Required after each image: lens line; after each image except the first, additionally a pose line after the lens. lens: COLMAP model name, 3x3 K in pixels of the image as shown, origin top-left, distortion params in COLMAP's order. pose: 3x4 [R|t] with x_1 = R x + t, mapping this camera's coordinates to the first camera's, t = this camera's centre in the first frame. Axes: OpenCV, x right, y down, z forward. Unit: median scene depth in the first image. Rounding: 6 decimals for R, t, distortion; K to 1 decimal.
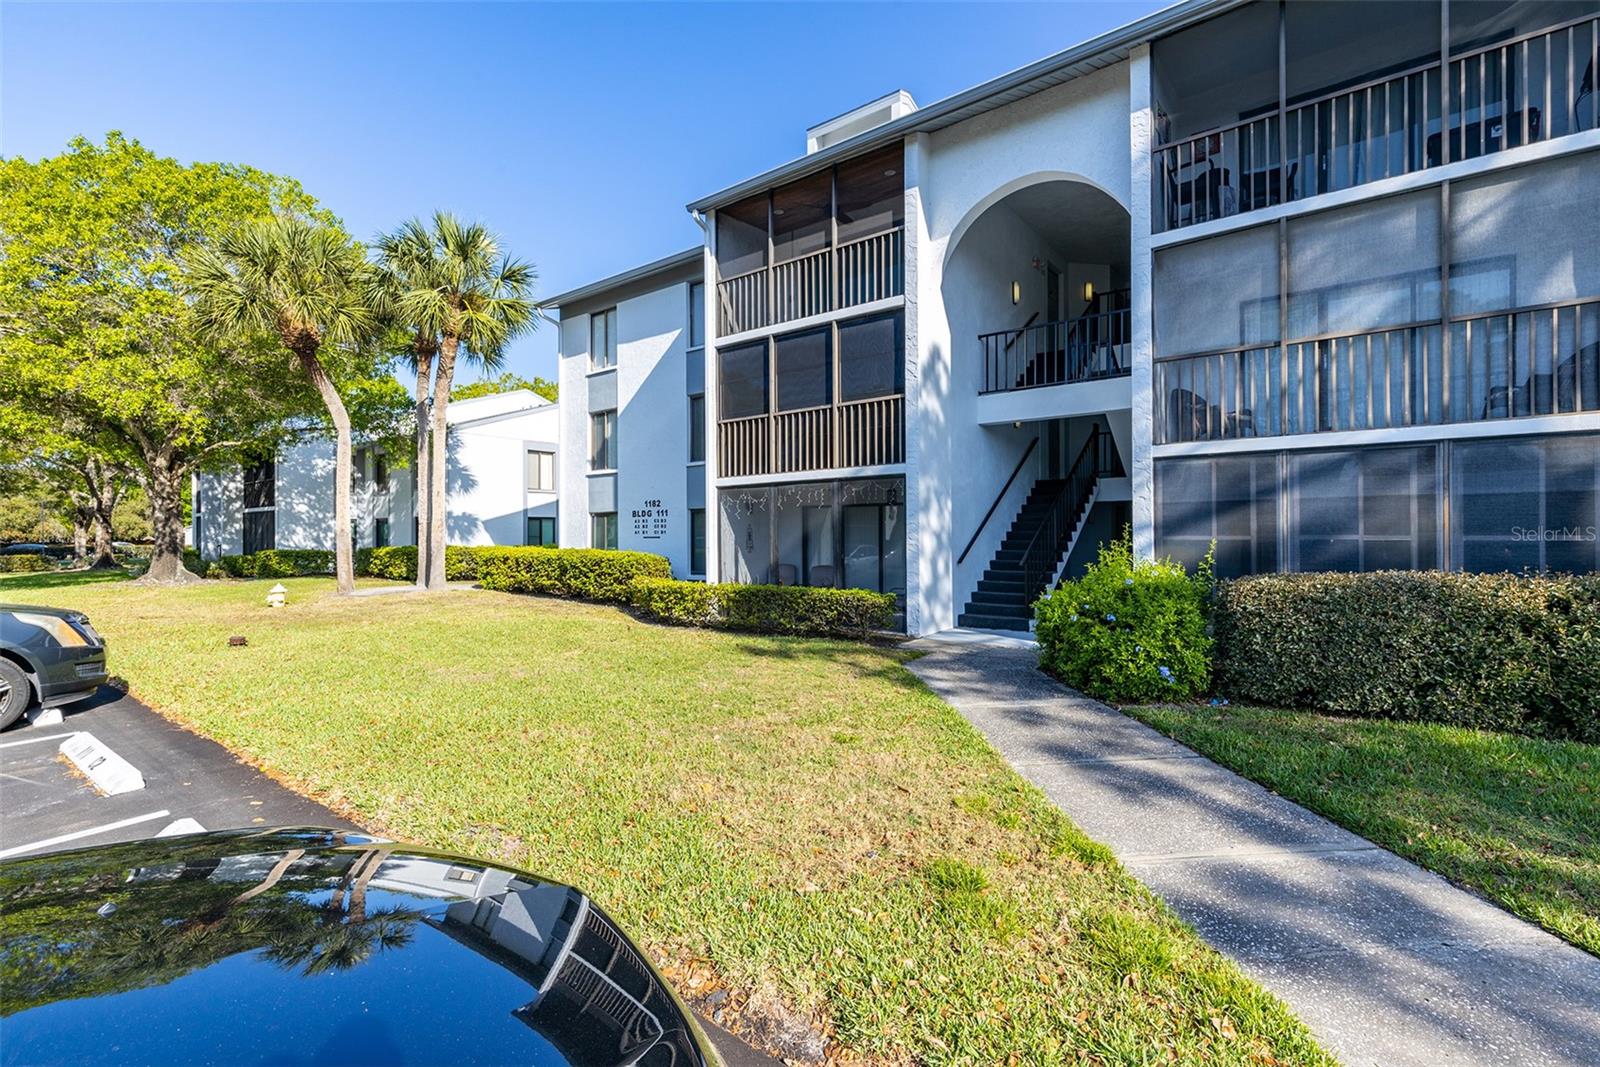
lens RADIAL K [[718.8, 0, 808.1], [0, 718.8, 537.1], [0, 0, 1]] dist [0.007082, -0.000866]
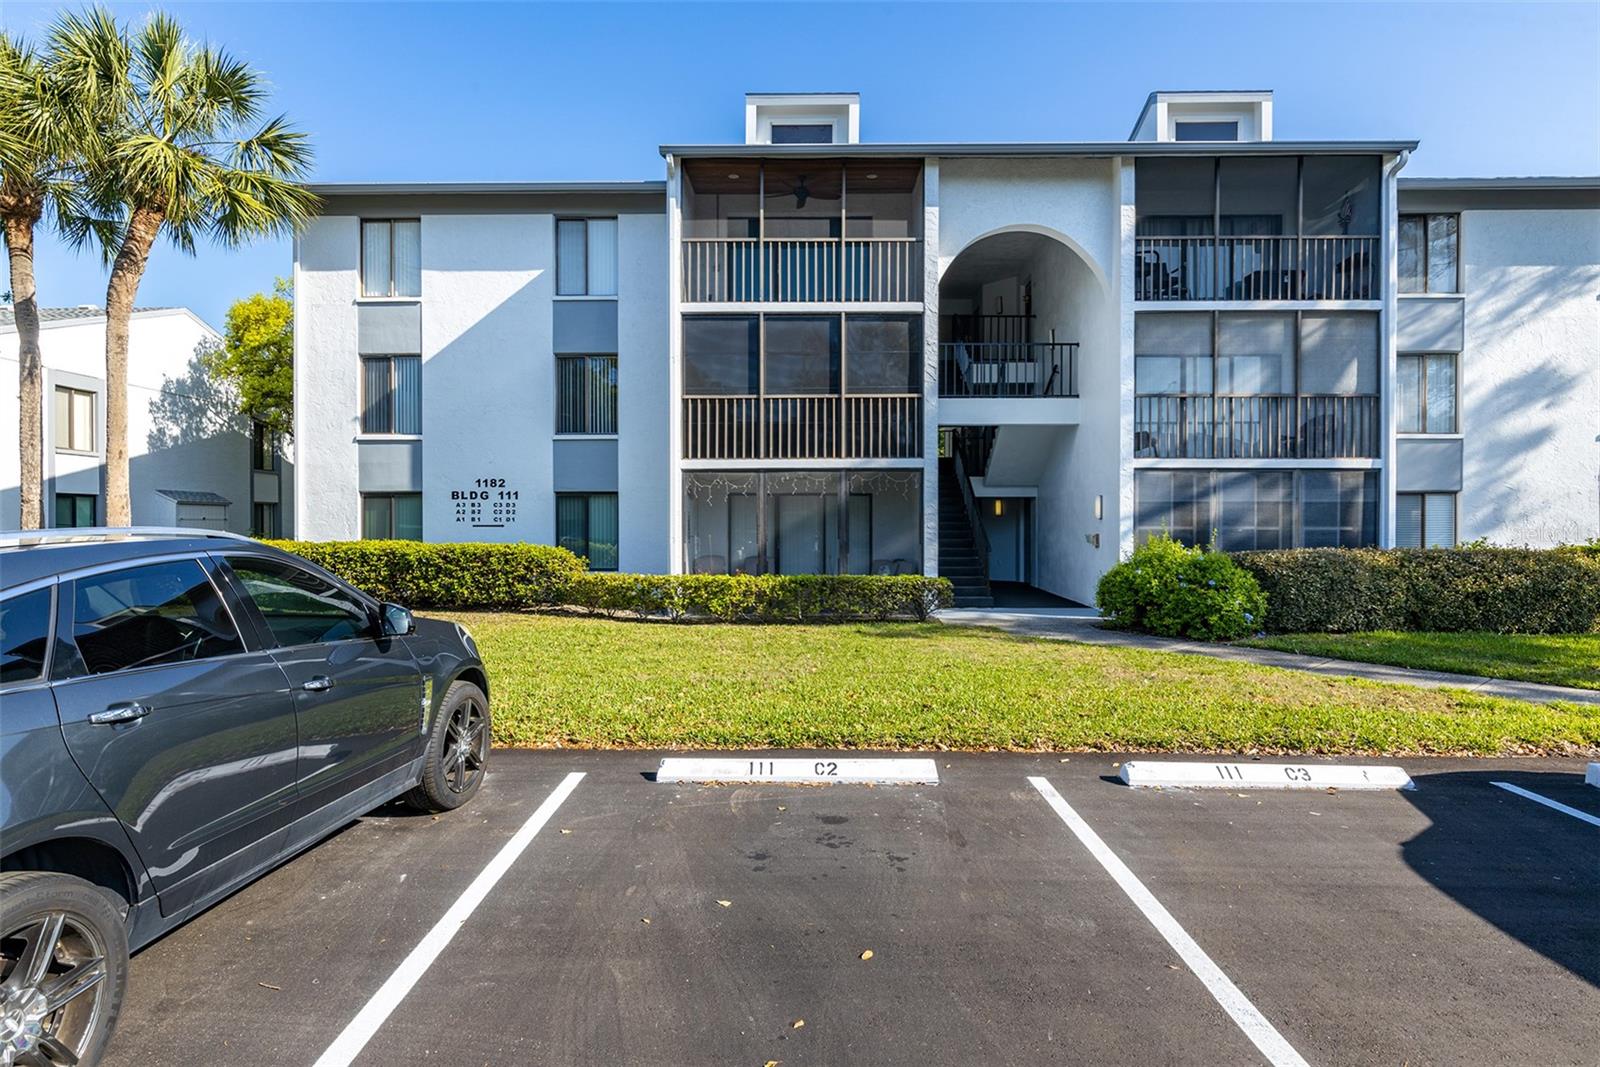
lens RADIAL K [[843.1, 0, 803.0], [0, 843.1, 531.8], [0, 0, 1]] dist [0.003150, -0.000569]
pose [[0.805623, 0.003393, 0.592419, -0.711176], [-0.003475, 0.999993, -0.001001, 0.009525], [-0.592418, -0.001252, 0.805629, 0.077137]]
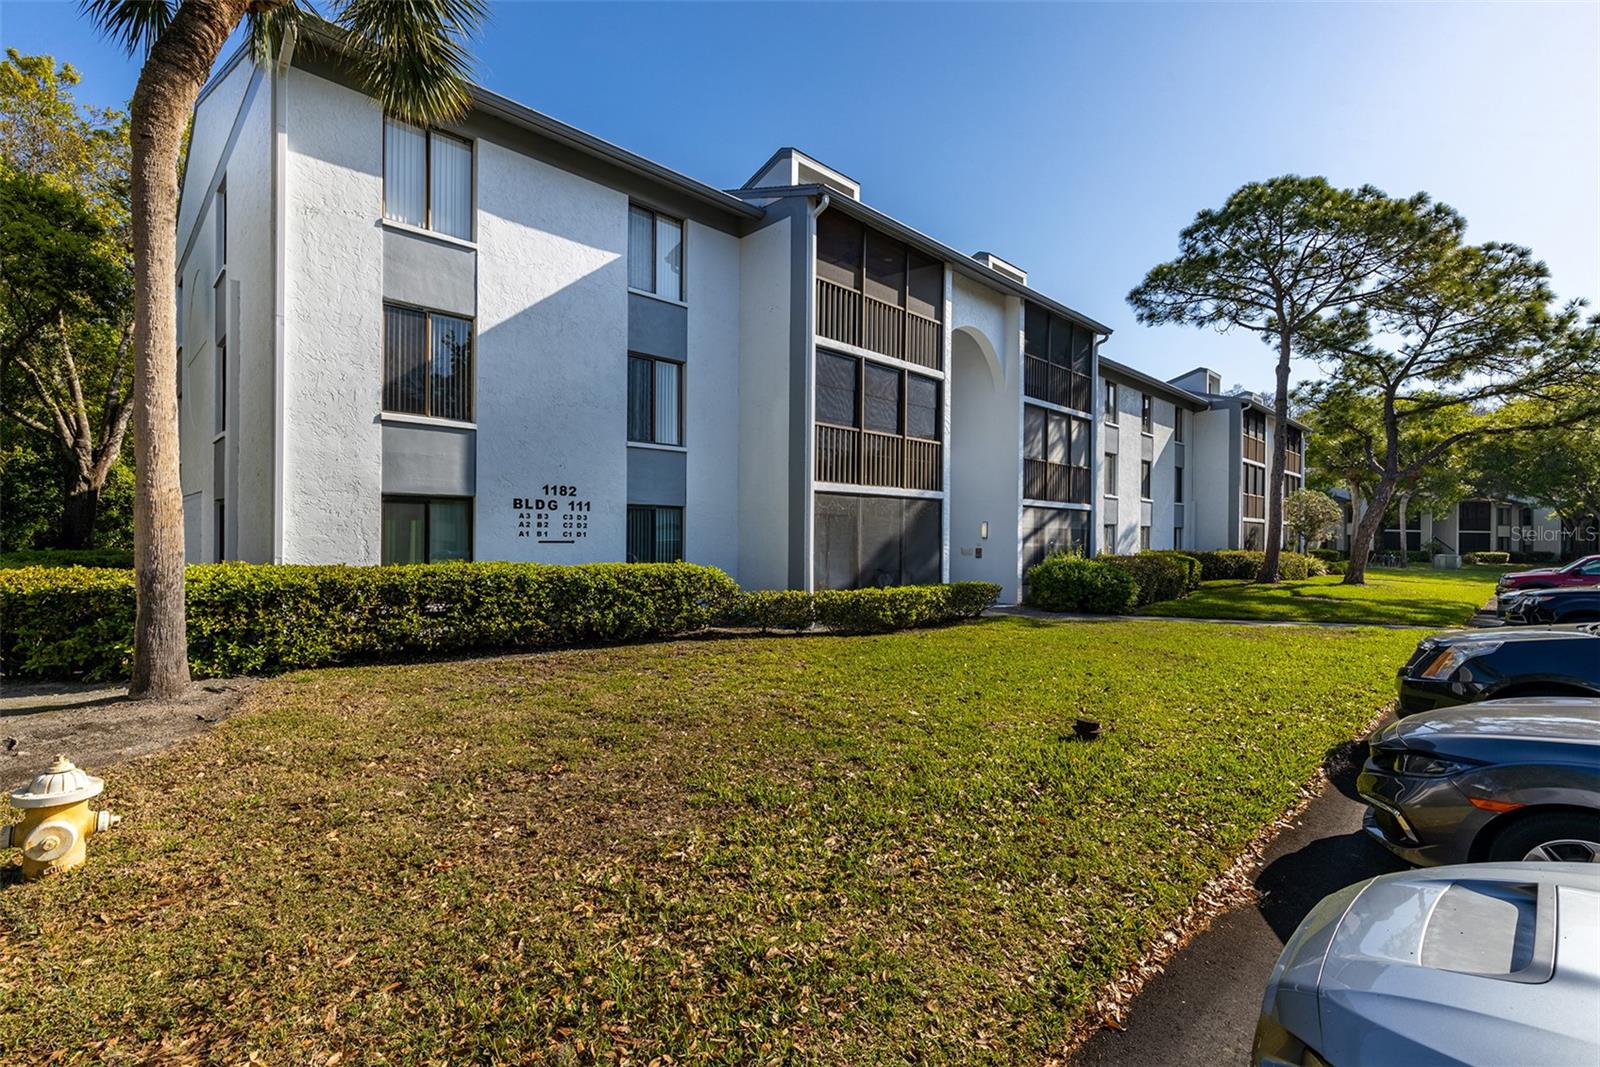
lens RADIAL K [[718.8, 0, 803.8], [0, 718.8, 539.4], [0, 0, 1]] dist [0.007082, -0.000866]
pose [[0.152444, 0.004451, 0.988302, -1.215309], [-0.008772, 0.999957, -0.003150, -0.002596], [-0.988273, -0.008190, 0.152476, 0.988787]]
